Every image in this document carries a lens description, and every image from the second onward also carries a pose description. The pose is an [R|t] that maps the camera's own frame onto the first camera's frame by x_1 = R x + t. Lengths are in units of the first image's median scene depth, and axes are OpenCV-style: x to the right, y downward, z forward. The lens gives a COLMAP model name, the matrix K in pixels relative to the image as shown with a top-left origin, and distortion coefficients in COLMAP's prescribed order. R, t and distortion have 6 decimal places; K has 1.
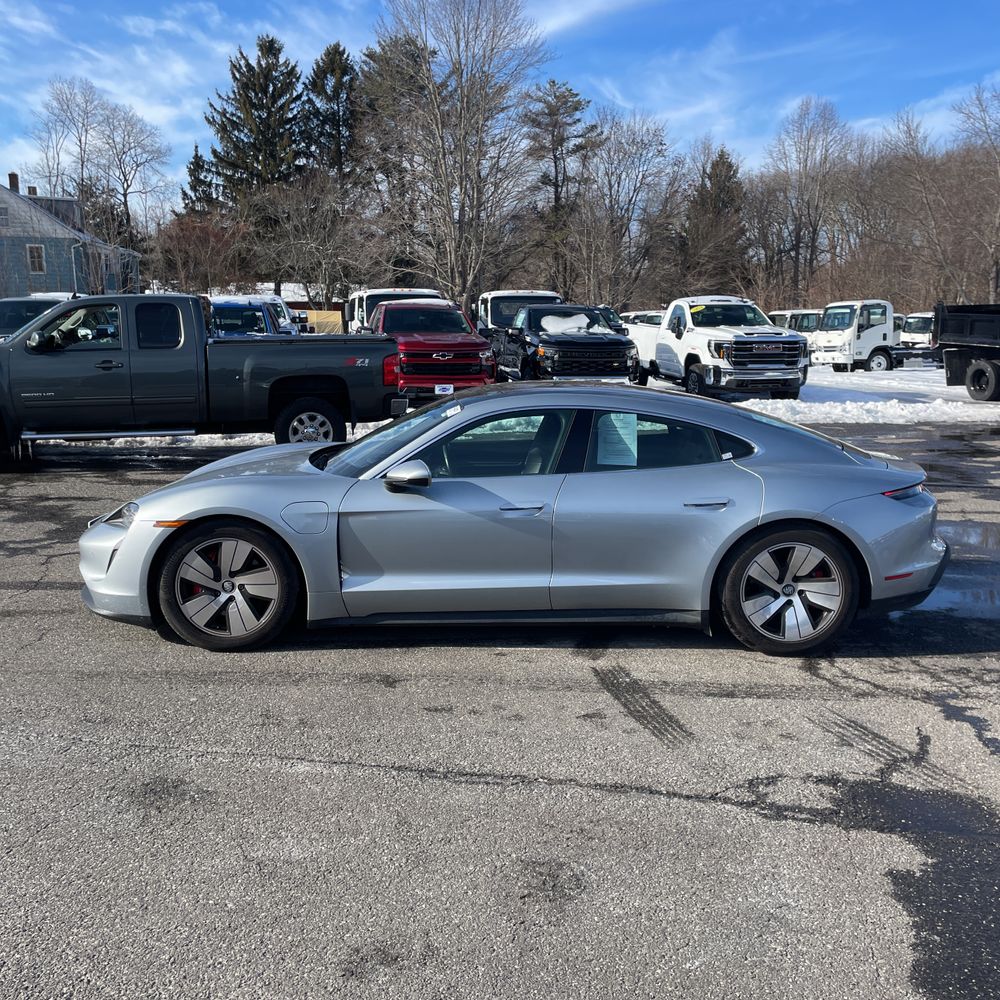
lens RADIAL K [[1014.7, 0, 486.0], [0, 1014.7, 500.2], [0, 0, 1]] dist [0.093092, -0.123825]
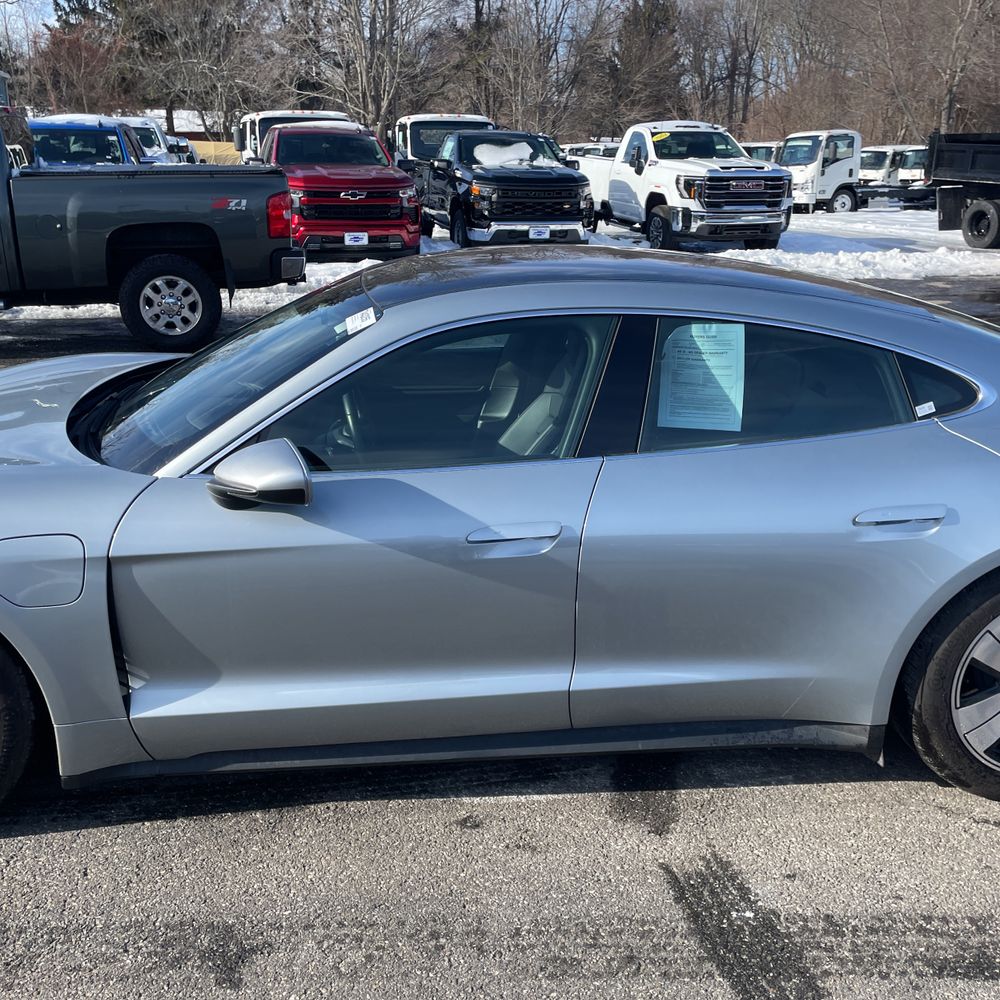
lens RADIAL K [[1014.7, 0, 486.0], [0, 1014.7, 500.2], [0, 0, 1]] dist [0.093092, -0.123825]
pose [[0.997008, -0.022165, 0.074054, -0.003101], [0.010904, 0.988755, 0.149146, -0.021732], [-0.076527, -0.147892, 0.986038, 0.149848]]
